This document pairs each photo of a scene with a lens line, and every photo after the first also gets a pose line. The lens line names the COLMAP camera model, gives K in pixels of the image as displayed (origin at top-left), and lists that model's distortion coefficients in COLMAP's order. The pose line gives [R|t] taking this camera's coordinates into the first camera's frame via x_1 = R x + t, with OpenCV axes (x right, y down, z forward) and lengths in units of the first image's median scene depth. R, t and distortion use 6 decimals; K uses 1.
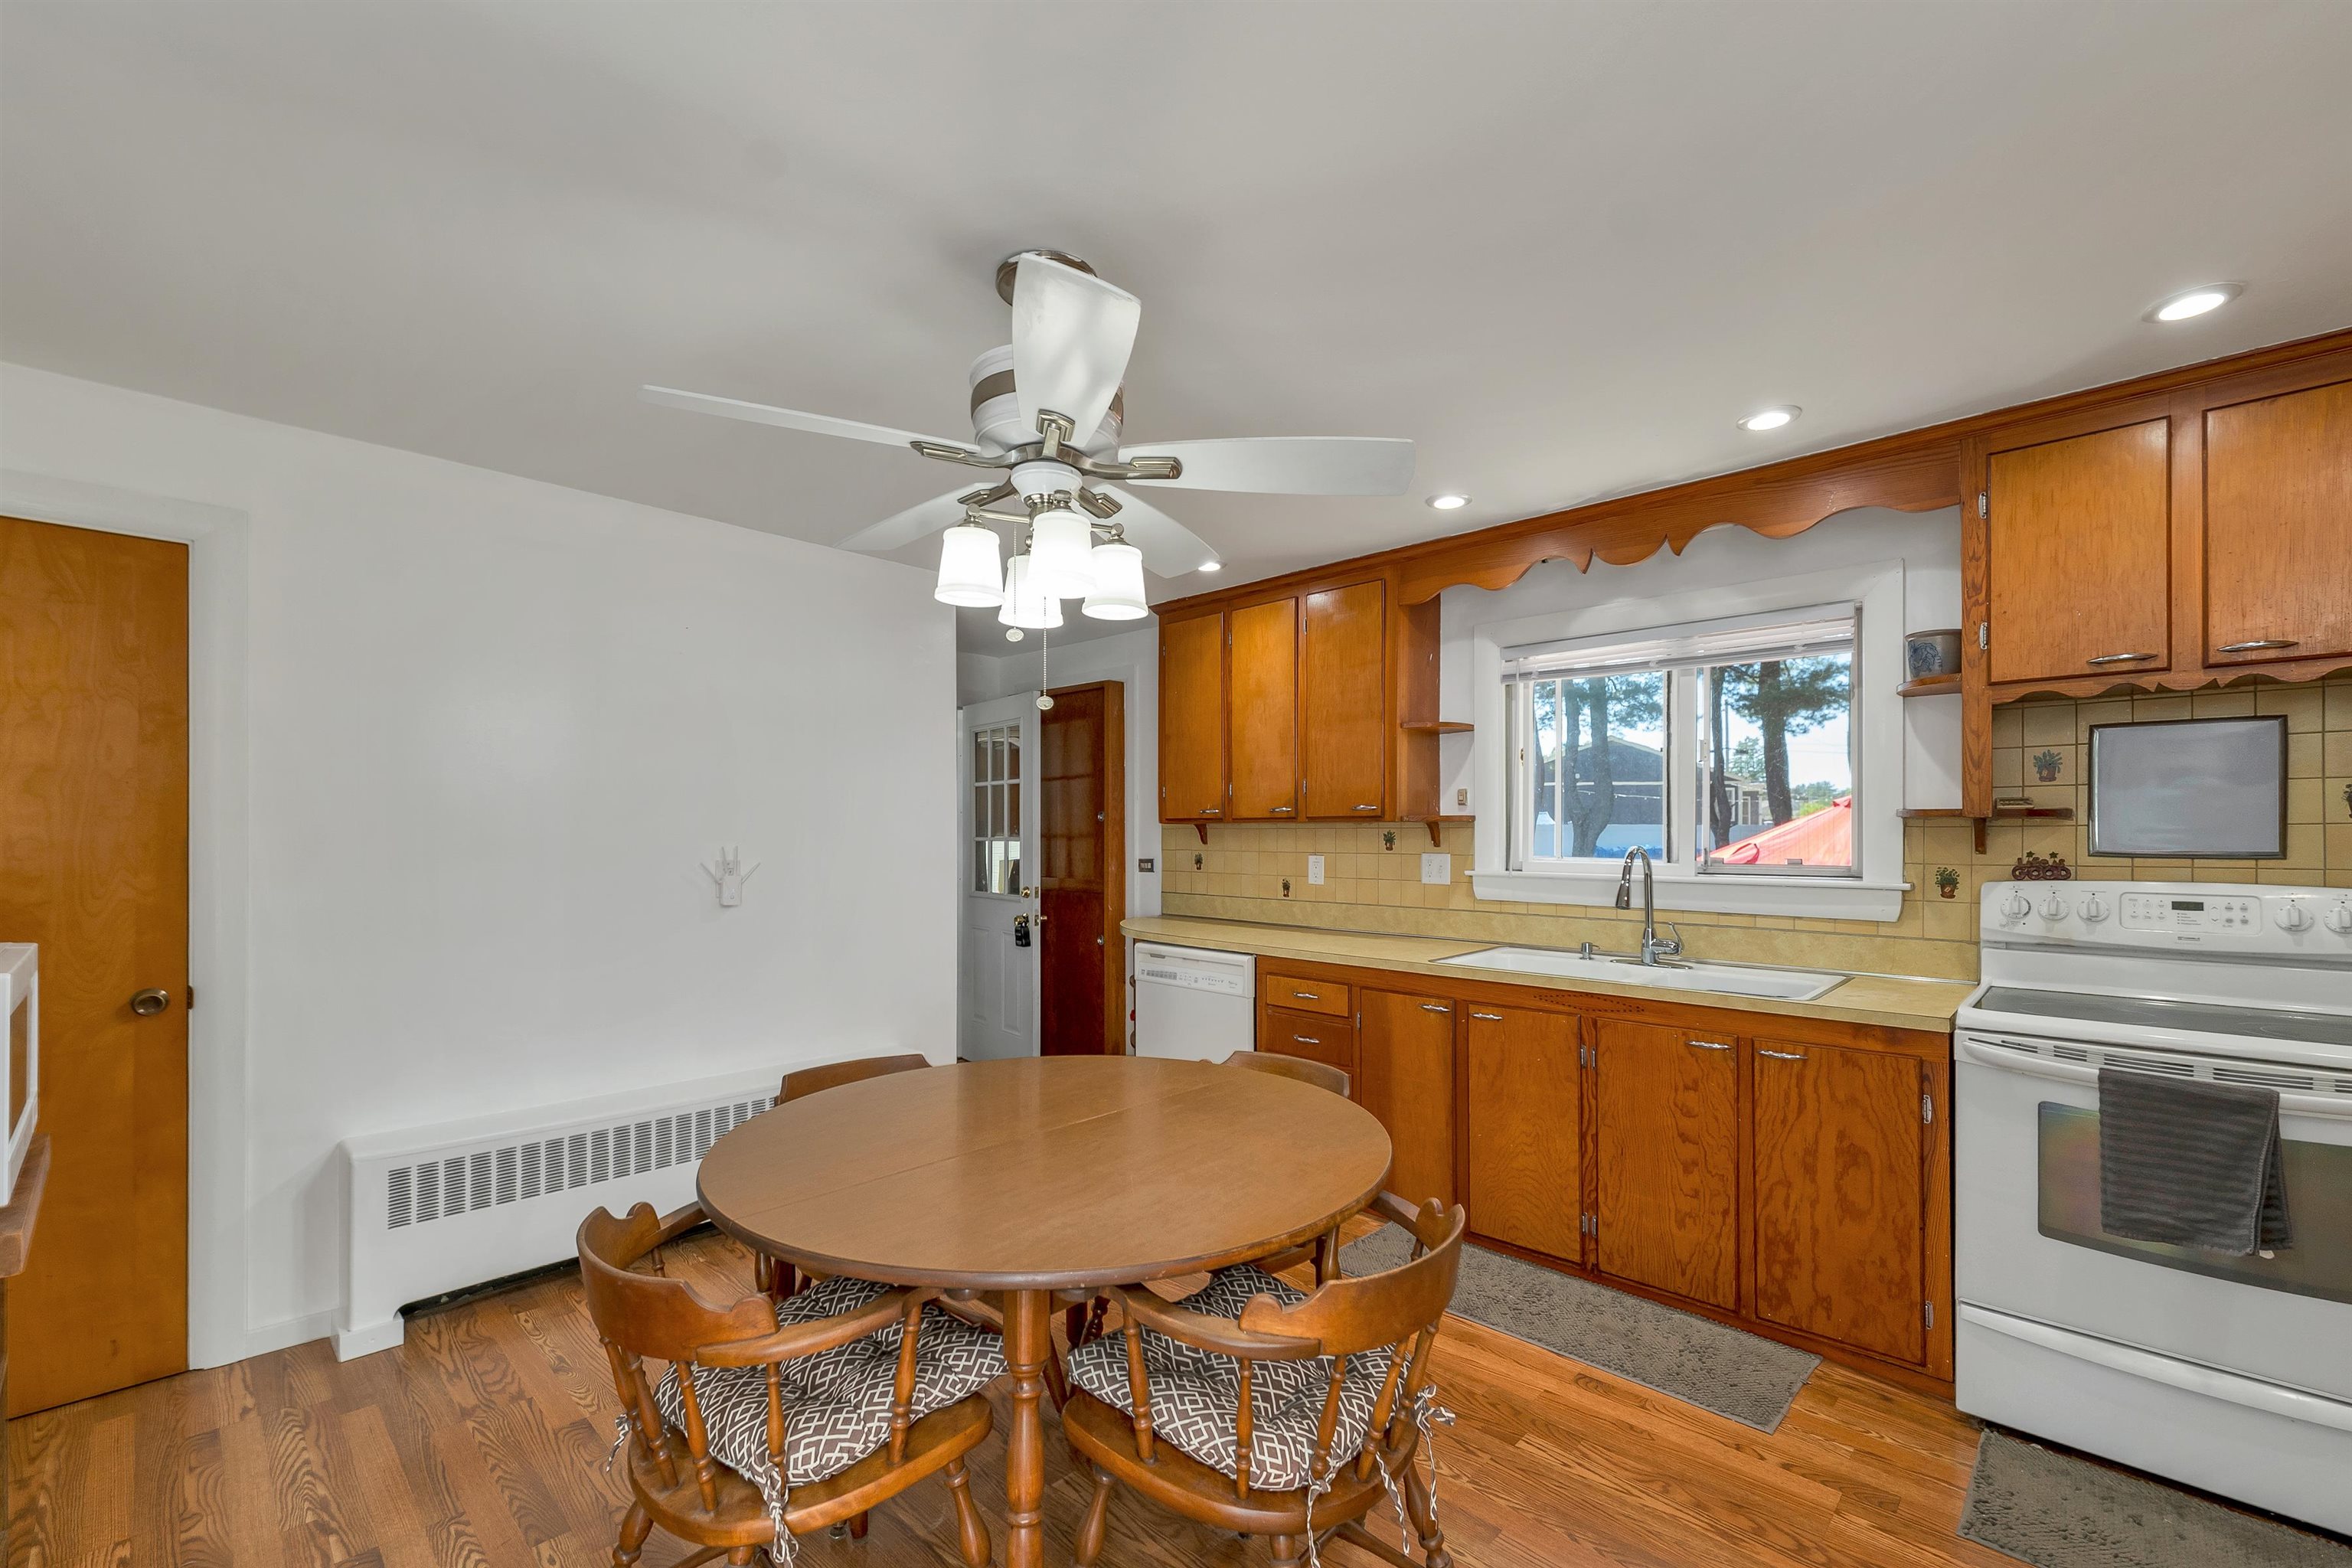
lens RADIAL K [[988.6, 0, 1177.3], [0, 988.6, 822.7], [0, 0, 1]] dist [0.001358, -0.000155]
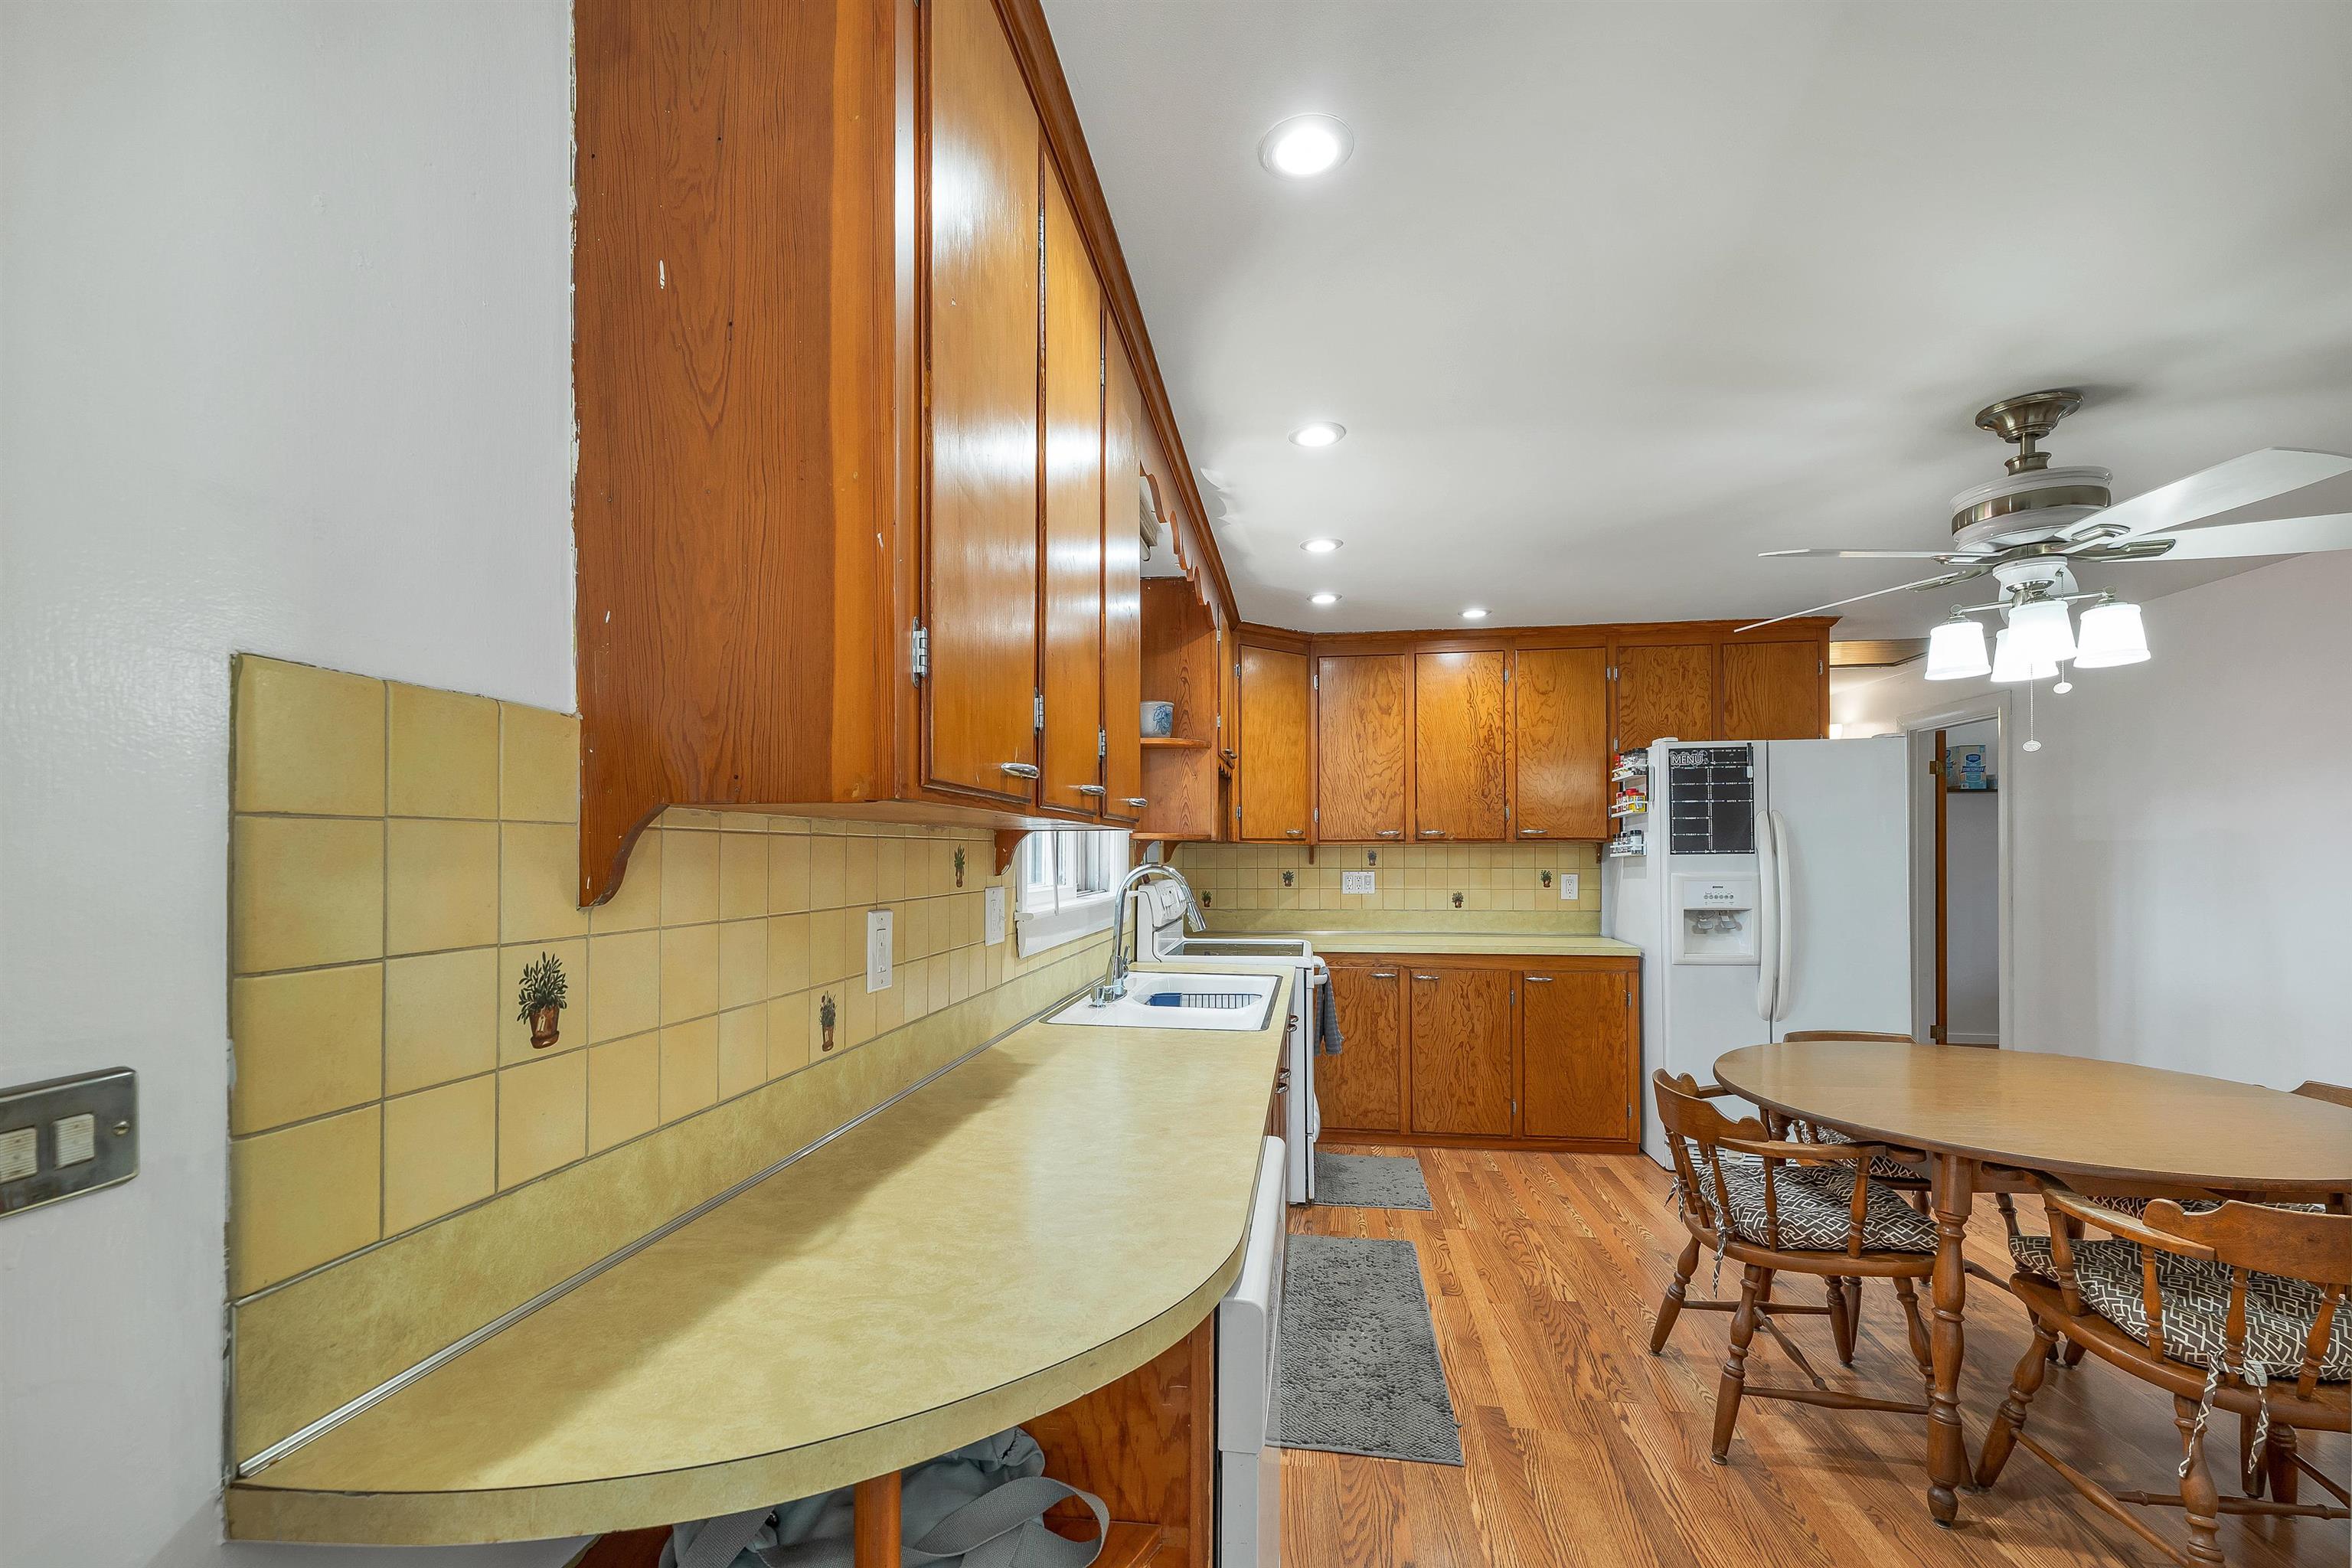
lens RADIAL K [[984.4, 0, 1165.7], [0, 984.4, 844.6], [0, 0, 1]] dist [0.001827, 0.000097]
pose [[-0.577314, 0.006246, 0.816499, -0.346391], [-0.008616, 0.999868, -0.013740, 0.020447], [-0.816477, -0.014967, -0.577184, 1.779721]]
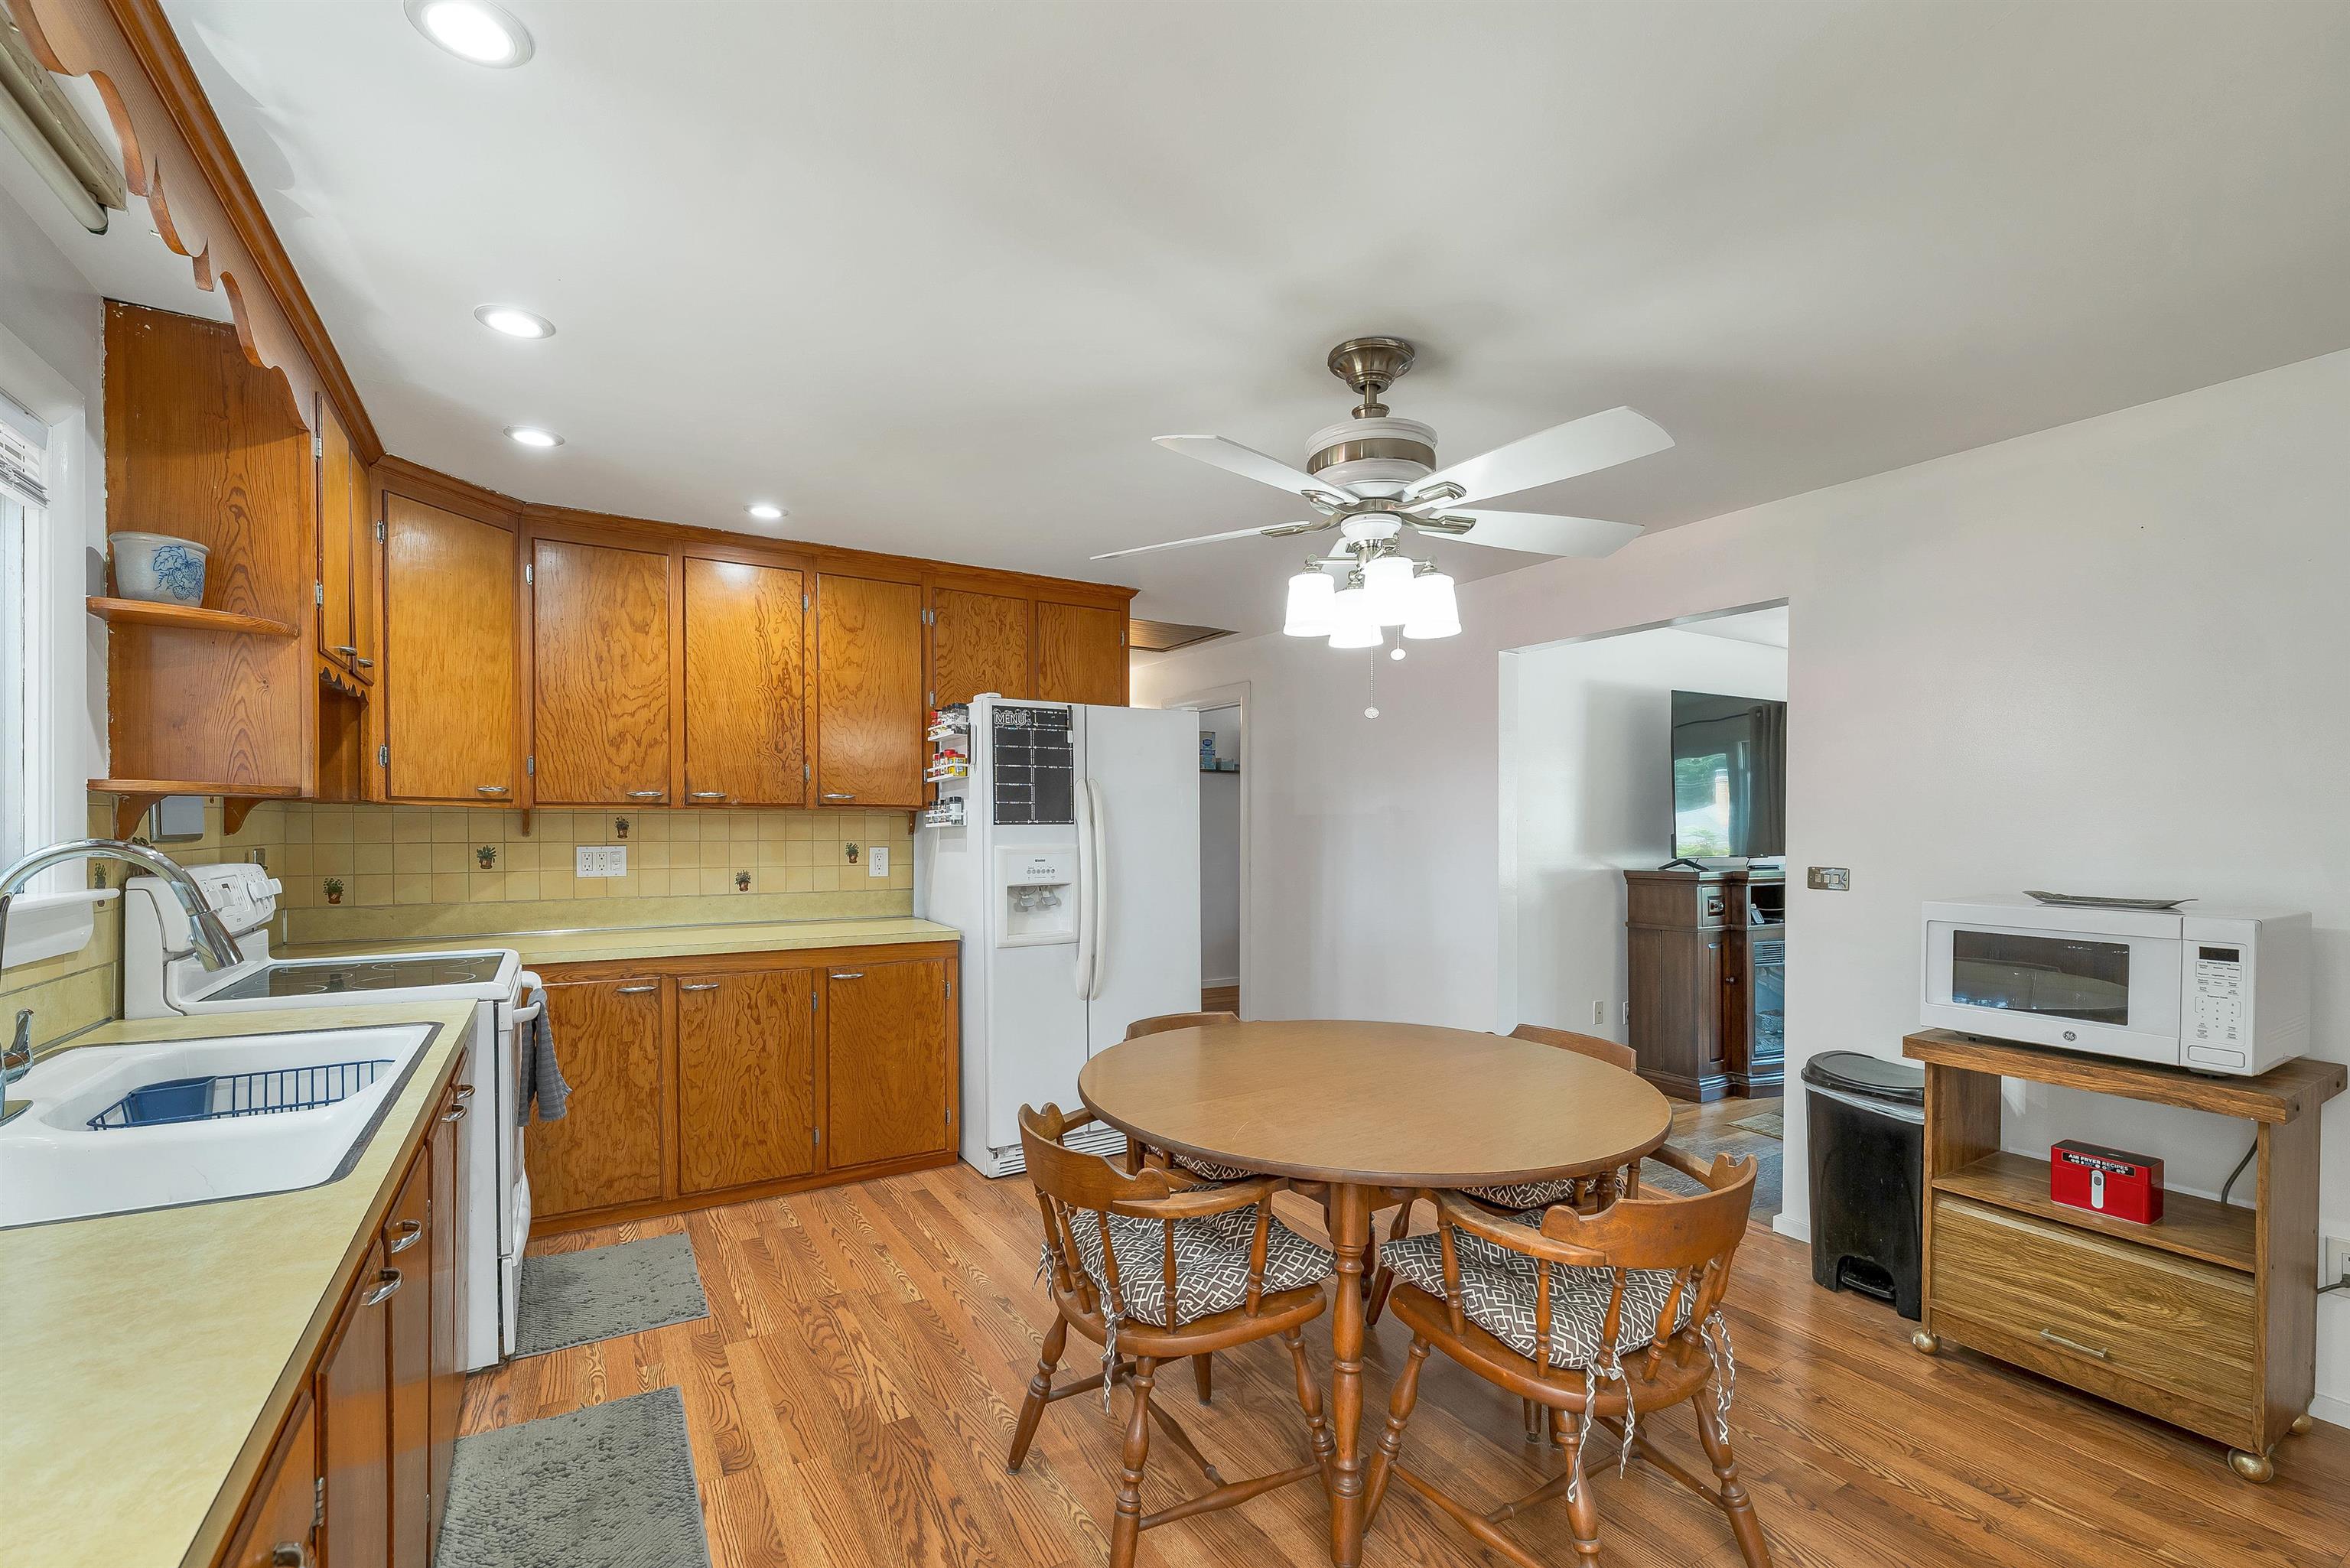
lens RADIAL K [[983.5, 0, 1164.7], [0, 983.5, 844.6], [0, 0, 1]] dist [0.001827, 0.000097]
pose [[-0.966642, -0.010628, 0.255911, -0.132922], [-0.008353, 0.999915, 0.009978, 0.019814], [-0.255996, 0.007508, -0.966649, 1.517155]]
